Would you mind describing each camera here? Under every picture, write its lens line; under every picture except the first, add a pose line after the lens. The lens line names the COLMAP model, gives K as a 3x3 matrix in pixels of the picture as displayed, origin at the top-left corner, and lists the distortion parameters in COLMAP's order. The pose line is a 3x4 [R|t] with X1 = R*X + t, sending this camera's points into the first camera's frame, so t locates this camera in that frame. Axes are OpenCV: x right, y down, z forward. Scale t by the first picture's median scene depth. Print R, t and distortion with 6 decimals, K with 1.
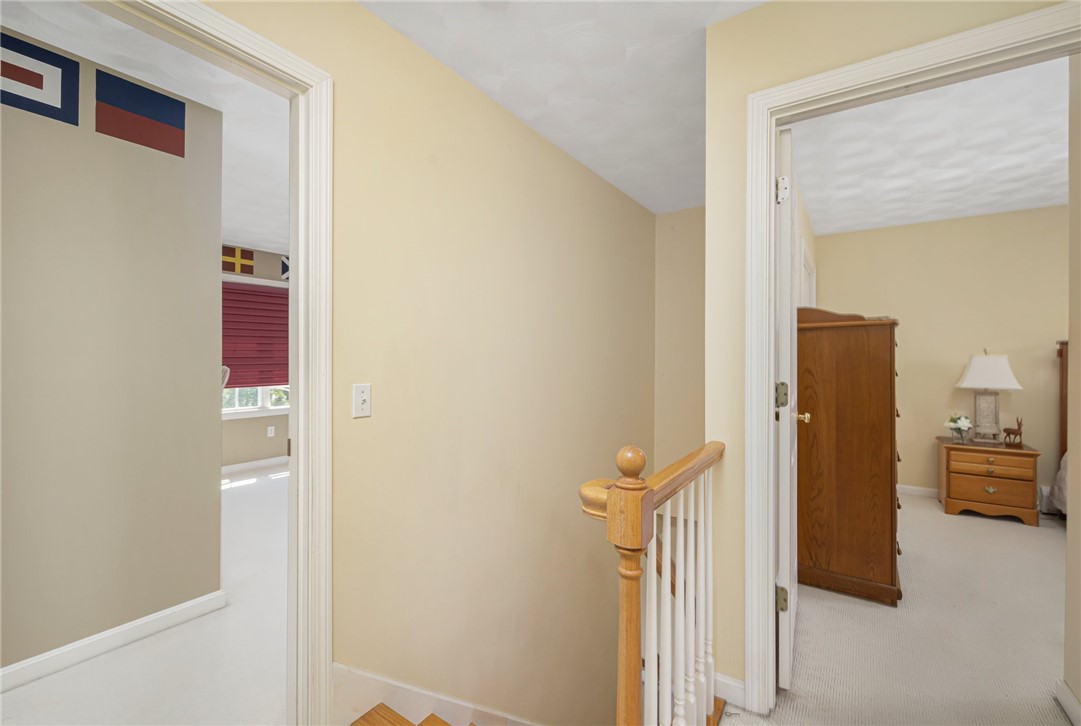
lens RADIAL K [[469.5, 0, 540.5], [0, 469.5, 363.0], [0, 0, 1]] dist [0.001505, 0.000089]
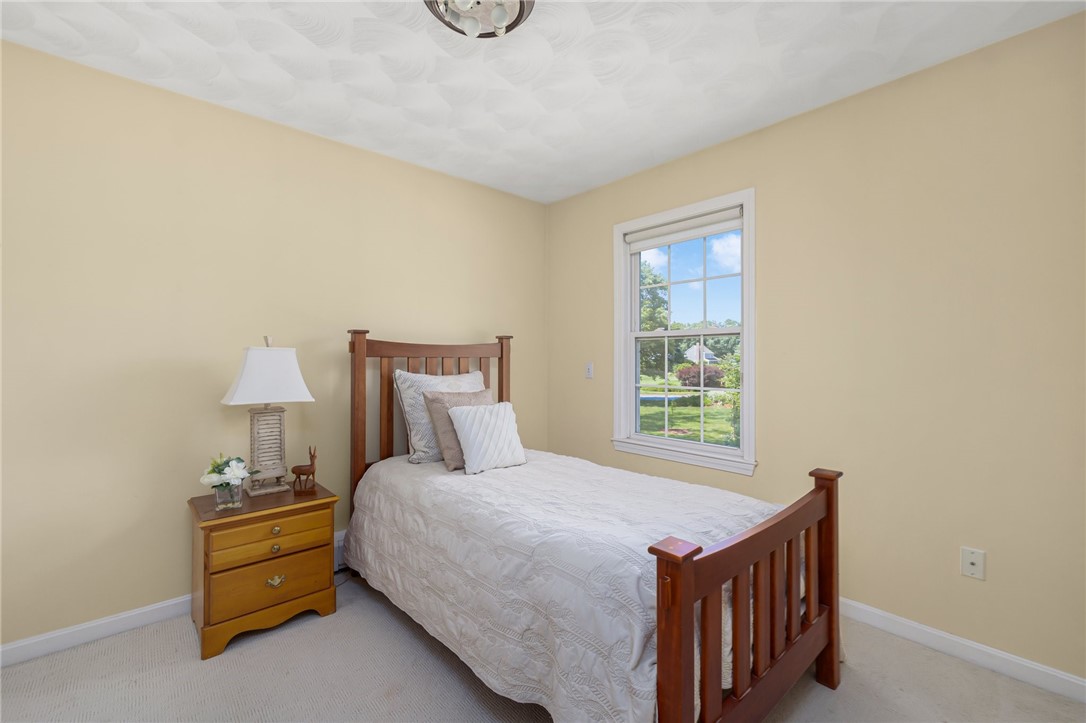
lens RADIAL K [[462.0, 0, 537.6], [0, 462.0, 355.8], [0, 0, 1]] dist [0.000583, 0.000327]
pose [[0.248515, 0.004157, 0.968619, 0.469152], [0.002939, 0.999983, -0.005046, -0.002072], [-0.968624, 0.004101, 0.248498, 0.527353]]
